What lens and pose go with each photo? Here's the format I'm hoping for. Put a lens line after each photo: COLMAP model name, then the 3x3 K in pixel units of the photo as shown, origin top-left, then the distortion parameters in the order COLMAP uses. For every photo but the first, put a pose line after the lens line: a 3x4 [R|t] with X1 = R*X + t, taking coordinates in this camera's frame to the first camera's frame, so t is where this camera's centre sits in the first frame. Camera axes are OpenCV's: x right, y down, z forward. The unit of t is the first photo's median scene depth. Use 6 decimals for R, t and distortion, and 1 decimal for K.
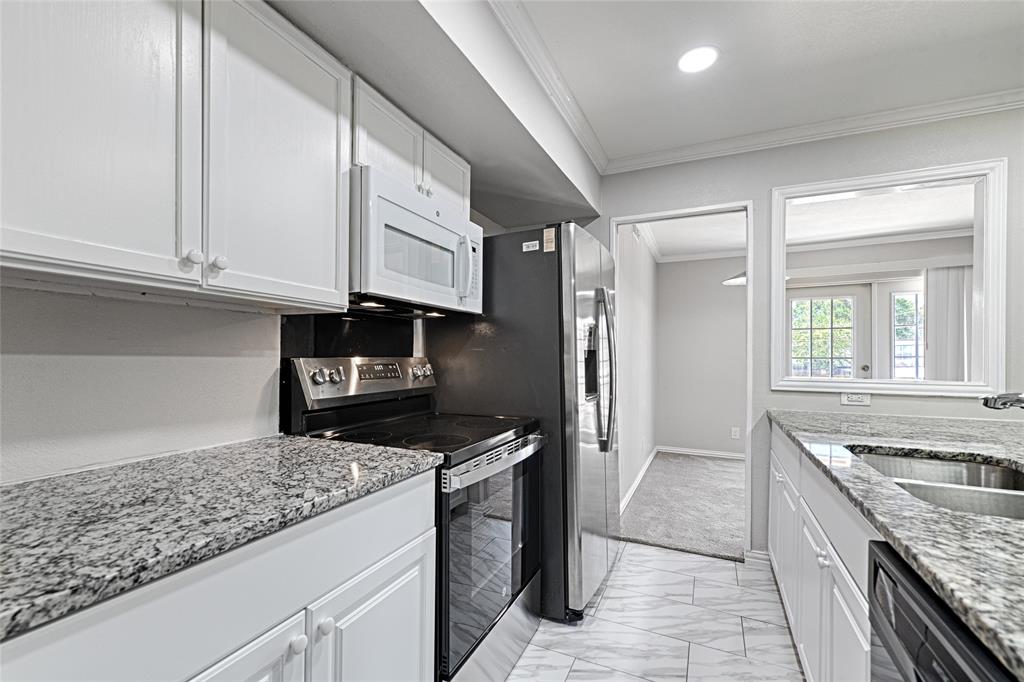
lens RADIAL K [[451.9, 0, 498.7], [0, 451.9, 353.0], [0, 0, 1]] dist [0.010387, -0.000326]
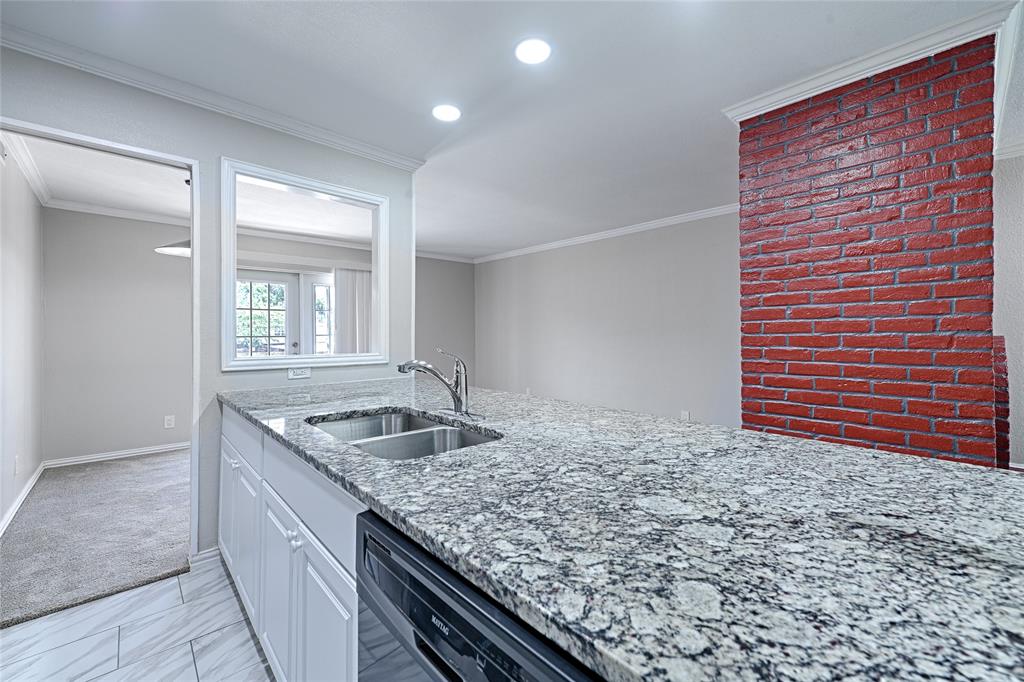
lens RADIAL K [[417.2, 0, 513.5], [0, 417.2, 333.3], [0, 0, 1]] dist [0.008455, -0.000405]
pose [[0.378650, -0.003798, 0.925532, 0.034018], [0.000779, 0.999993, 0.003785, -0.000315], [-0.925540, -0.000712, 0.378650, 0.141735]]
